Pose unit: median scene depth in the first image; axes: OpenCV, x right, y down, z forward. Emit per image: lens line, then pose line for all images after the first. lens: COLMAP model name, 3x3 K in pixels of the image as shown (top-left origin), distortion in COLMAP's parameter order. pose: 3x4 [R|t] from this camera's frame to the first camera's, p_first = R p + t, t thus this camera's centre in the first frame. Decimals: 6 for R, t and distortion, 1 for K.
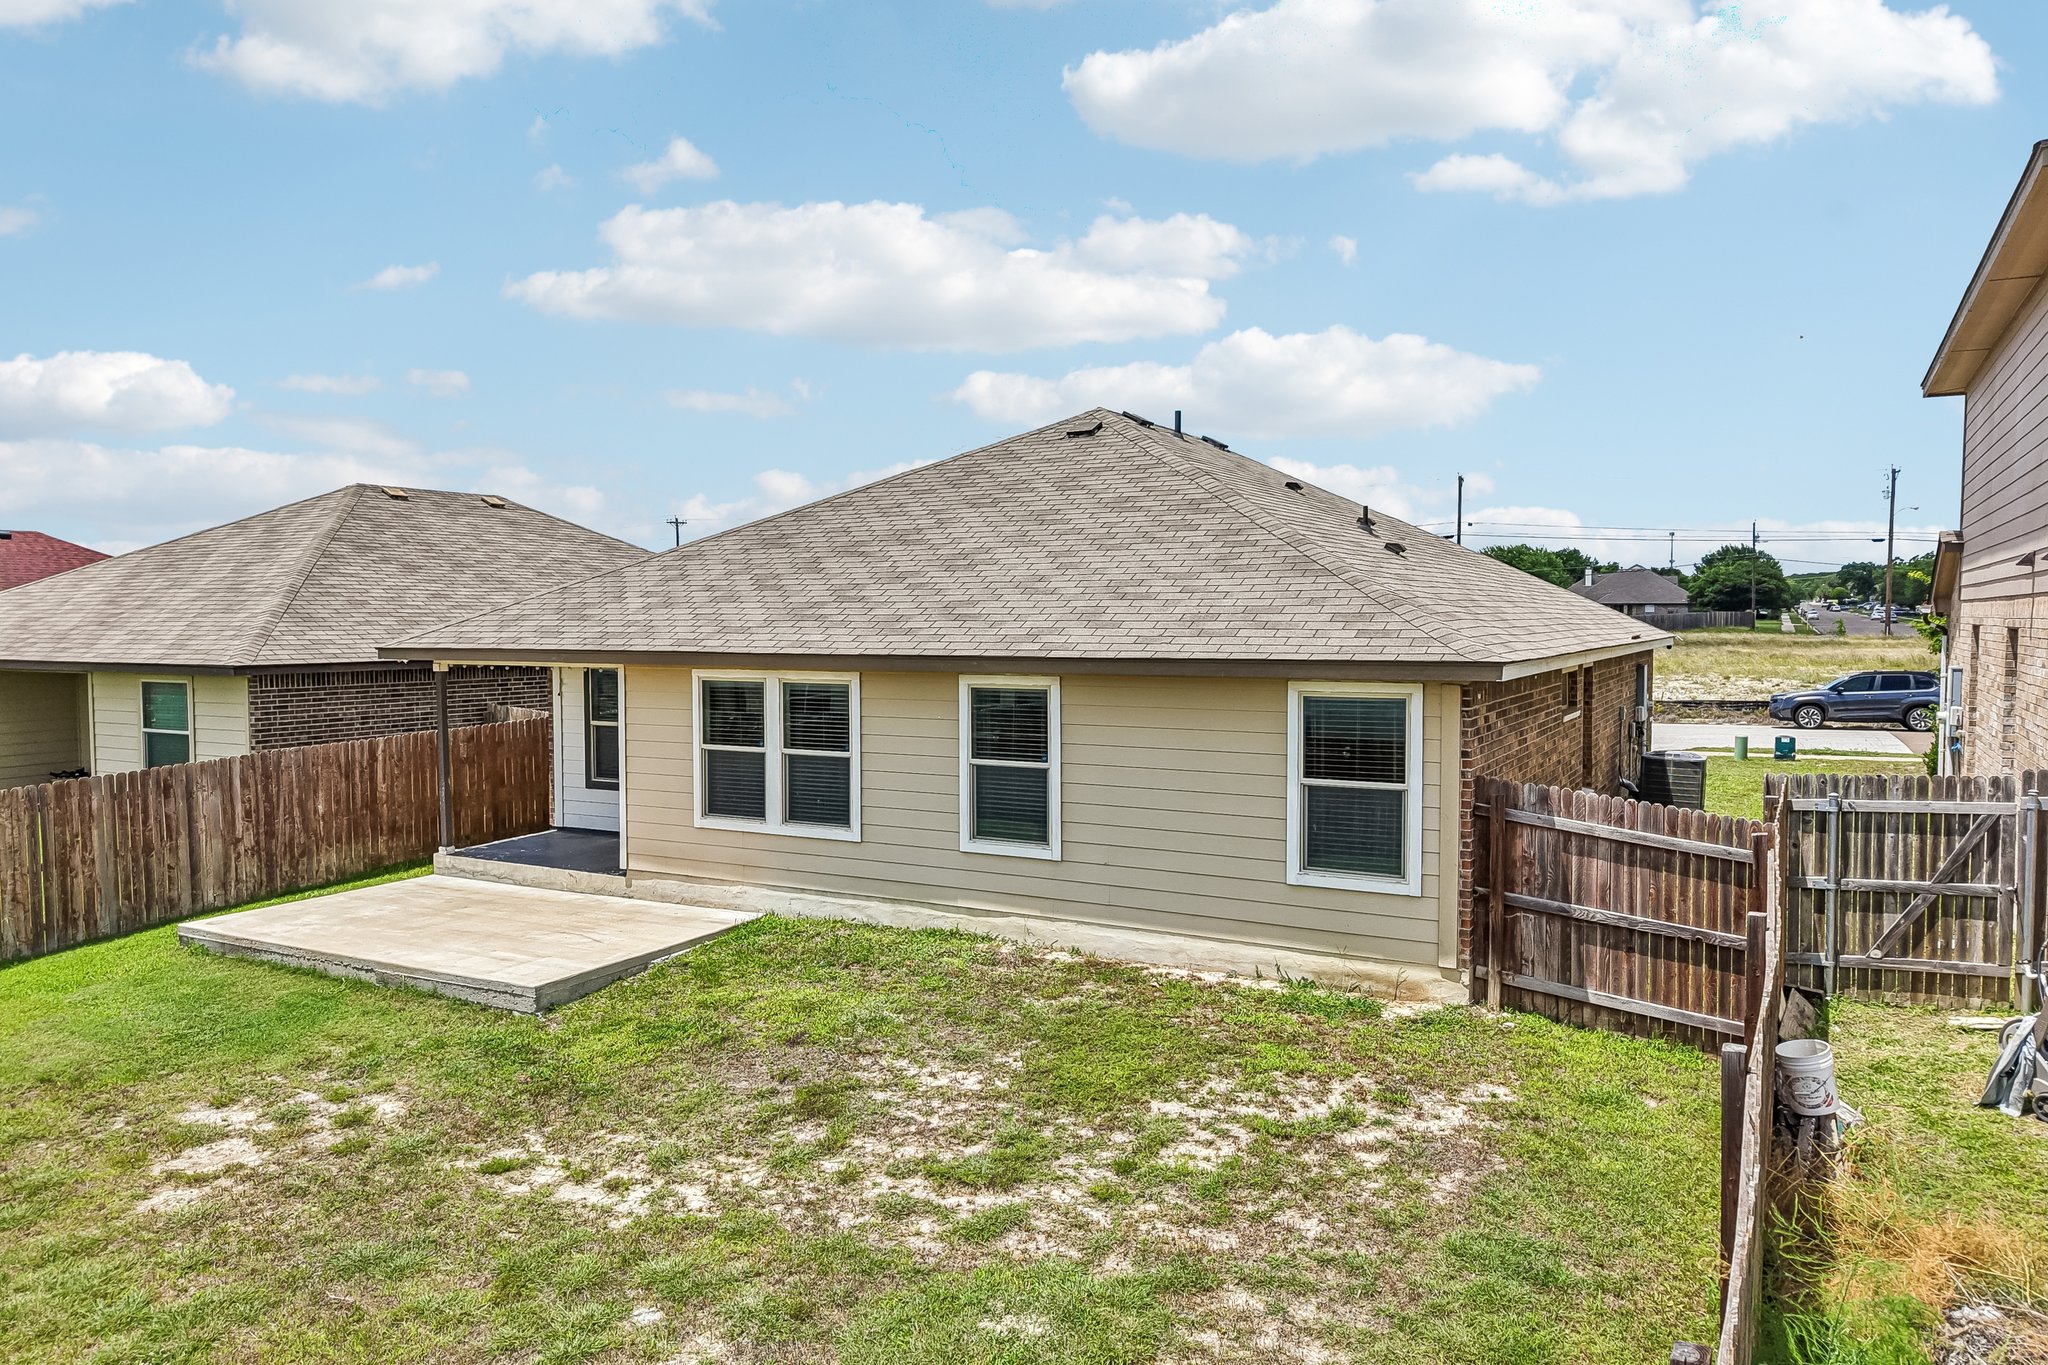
lens RADIAL K [[1361.5, 0, 1020.8], [0, 1361.5, 679.9], [0, 0, 1]] dist [0.040497, -0.045708]
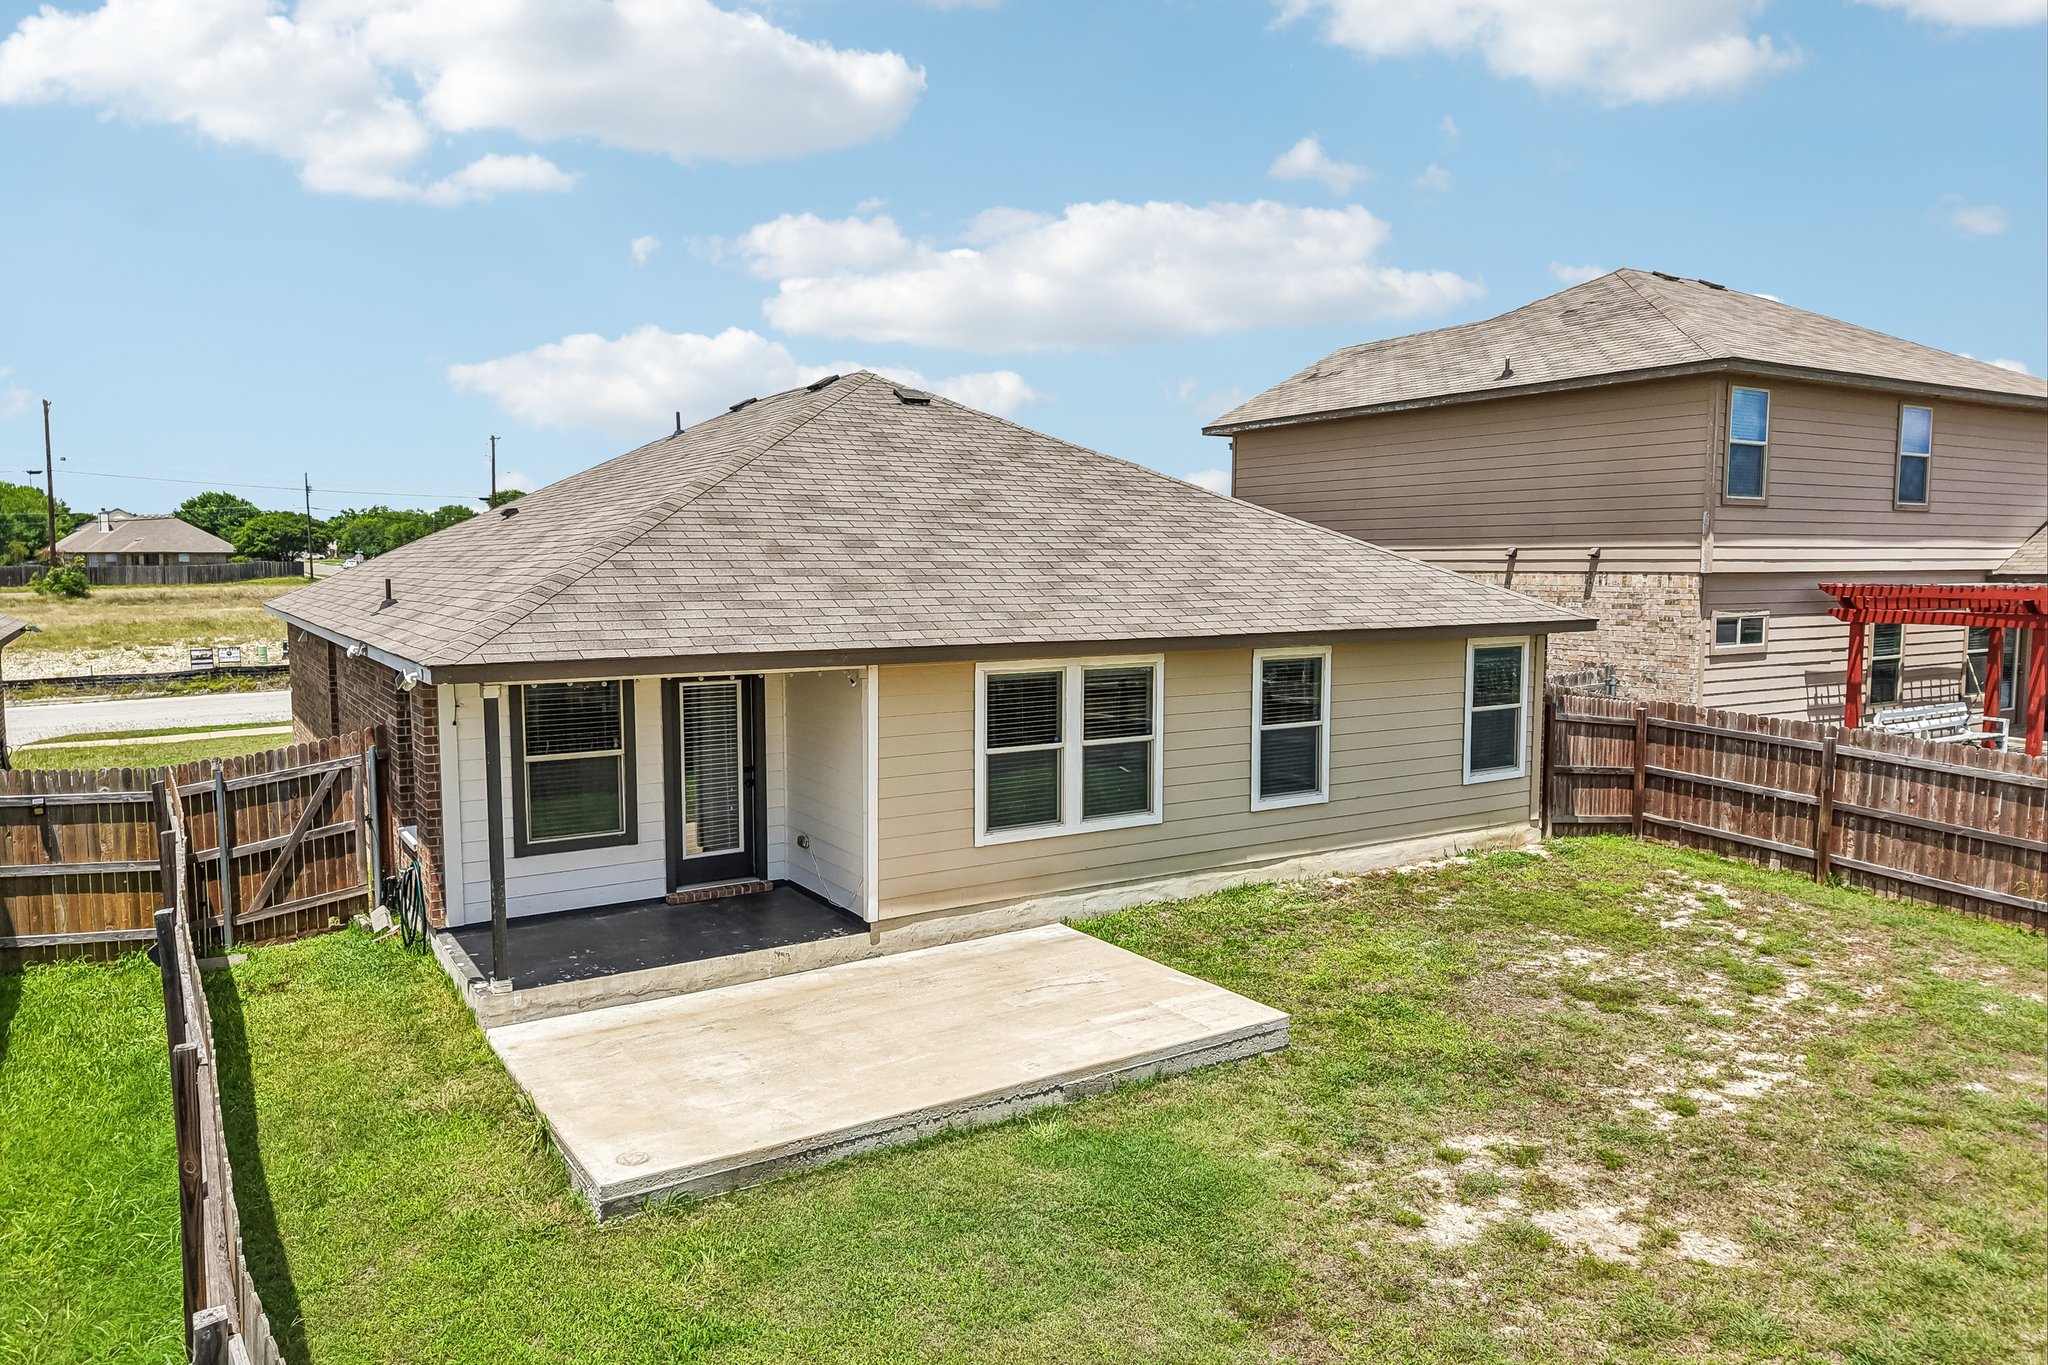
lens RADIAL K [[1361.5, 0, 1020.8], [0, 1361.5, 679.9], [0, 0, 1]] dist [0.040497, -0.045708]
pose [[0.475723, -0.074796, 0.876409, -1.145903], [0.039099, 0.997191, 0.063880, -0.059480], [-0.878726, 0.003877, 0.477311, 0.679002]]
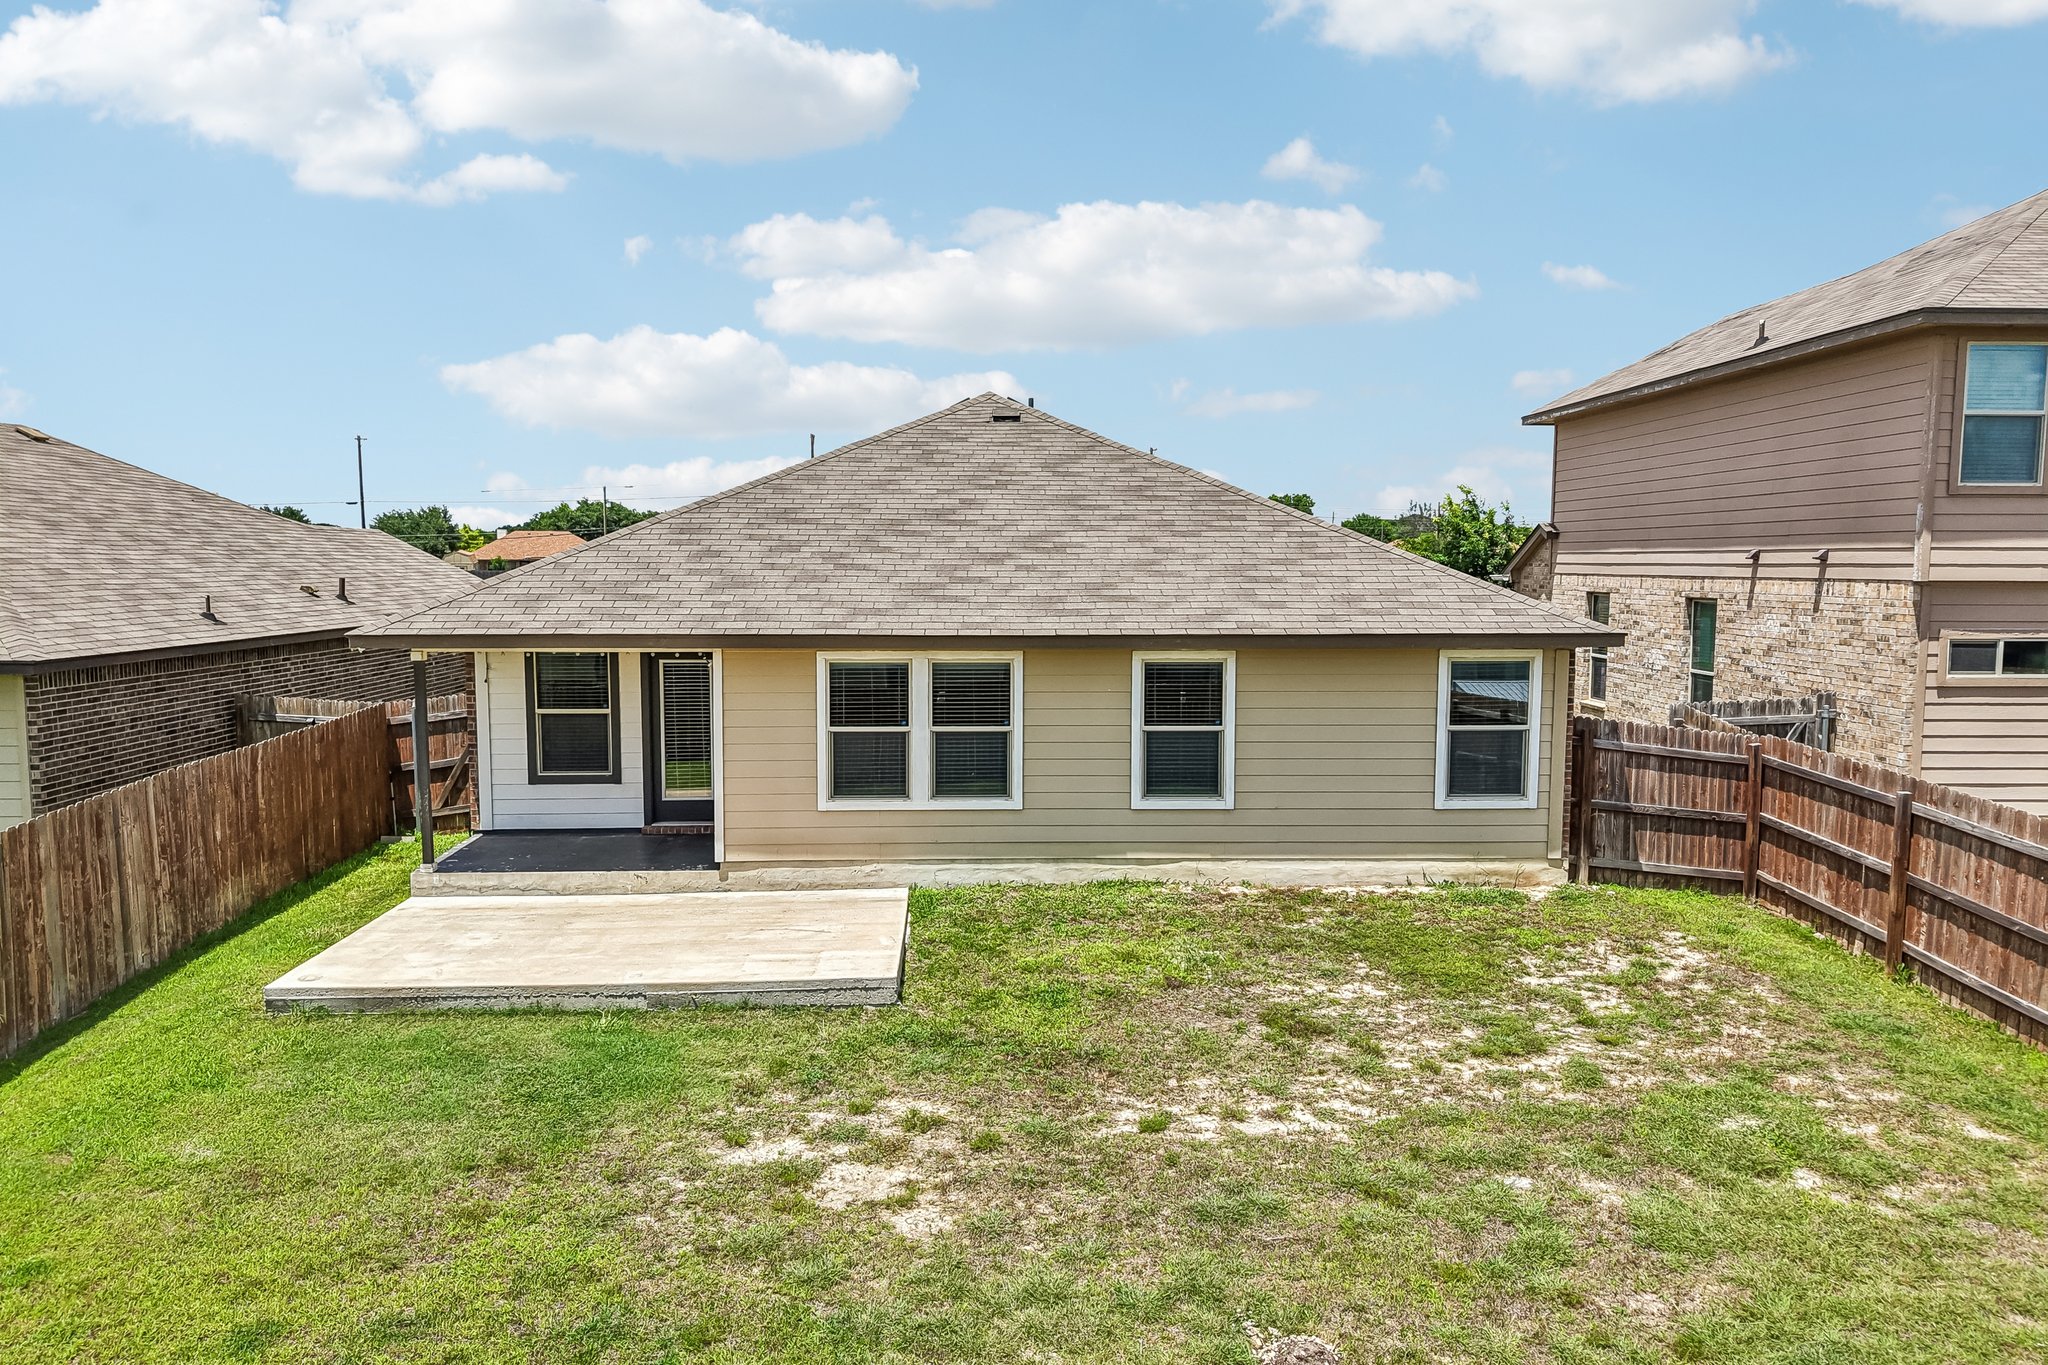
lens RADIAL K [[1361.5, 0, 1020.8], [0, 1361.5, 679.9], [0, 0, 1]] dist [0.040497, -0.045708]
pose [[0.857453, -0.041104, 0.512918, -0.732902], [0.019869, 0.998706, 0.046818, -0.036304], [-0.514179, -0.029953, 0.857160, 0.097501]]
